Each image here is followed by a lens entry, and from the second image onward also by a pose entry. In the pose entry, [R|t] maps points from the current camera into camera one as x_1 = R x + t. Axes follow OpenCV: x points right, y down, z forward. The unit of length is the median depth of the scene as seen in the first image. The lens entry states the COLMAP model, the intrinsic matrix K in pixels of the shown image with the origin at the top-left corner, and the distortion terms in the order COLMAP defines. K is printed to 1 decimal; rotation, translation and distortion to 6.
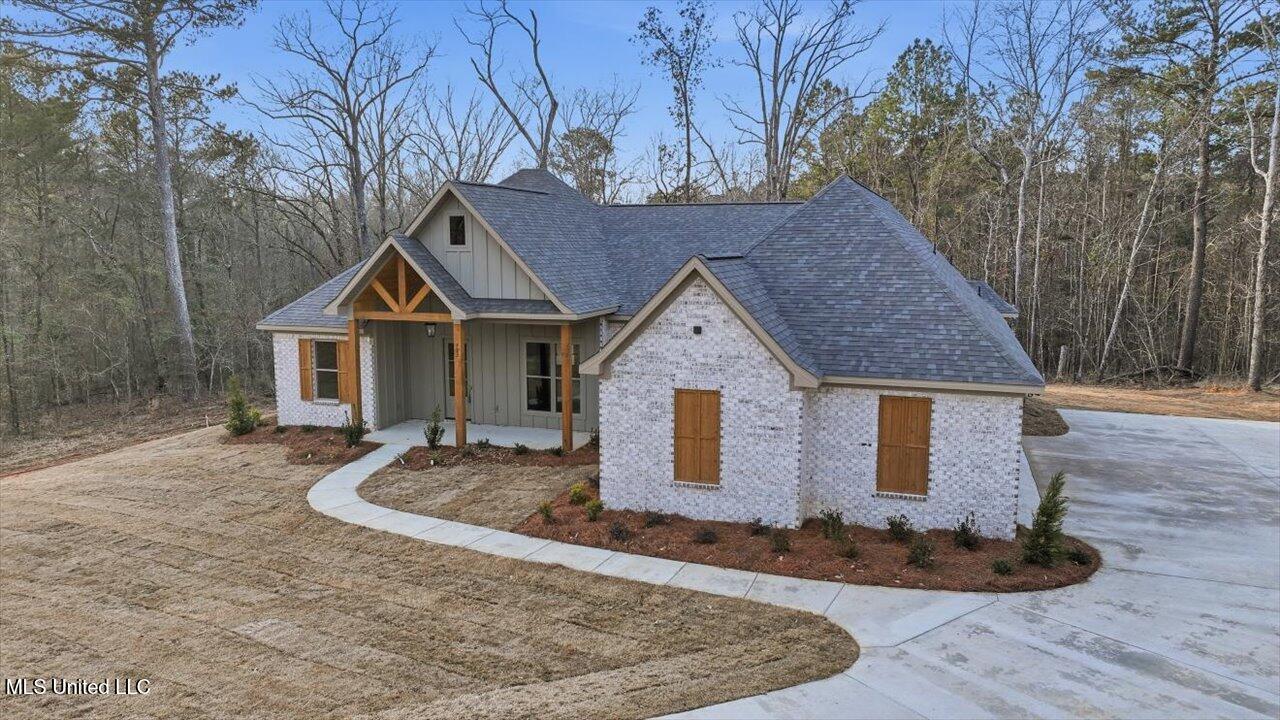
lens RADIAL K [[902.1, 0, 641.3], [0, 902.1, 352.5], [0, 0, 1]] dist [0.000546, 0.010831]
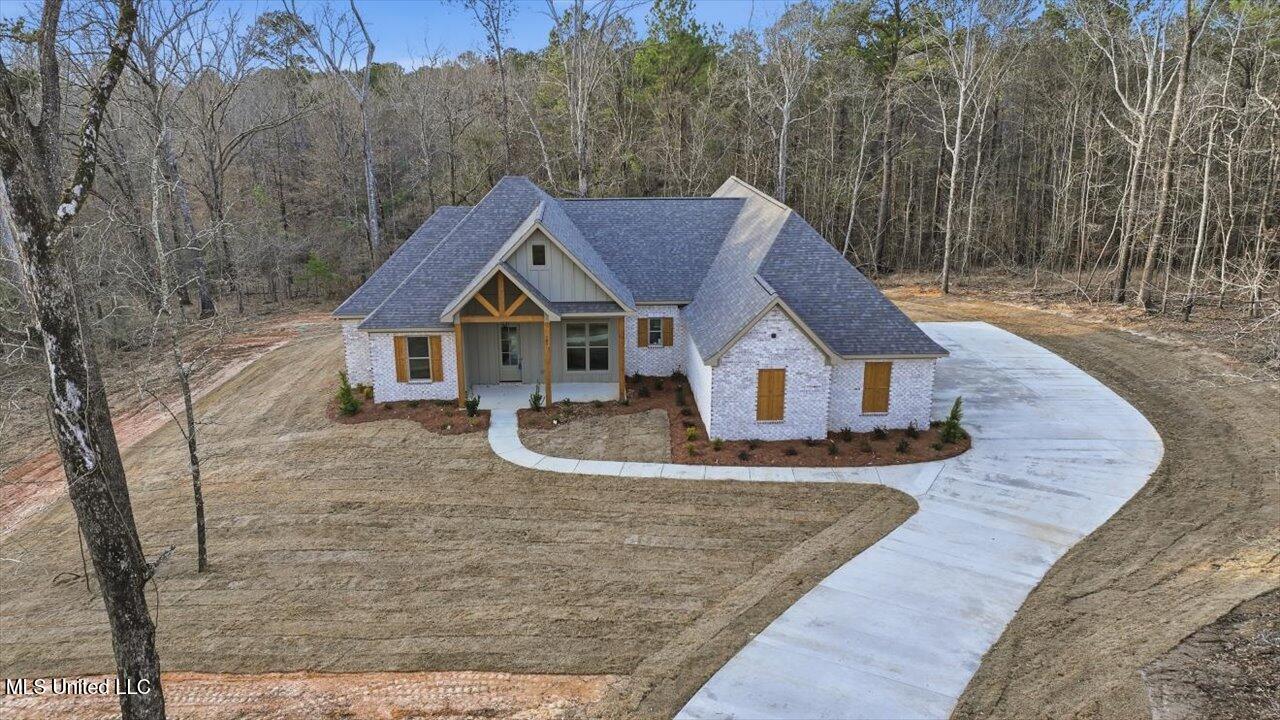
lens RADIAL K [[902.1, 0, 641.6], [0, 902.1, 353.0], [0, 0, 1]] dist [0.000546, 0.010831]
pose [[0.923611, -0.106210, 0.368324, -0.807922], [0.046746, 0.984885, 0.166781, -0.290607], [-0.380471, -0.136823, 0.914616, -0.489317]]
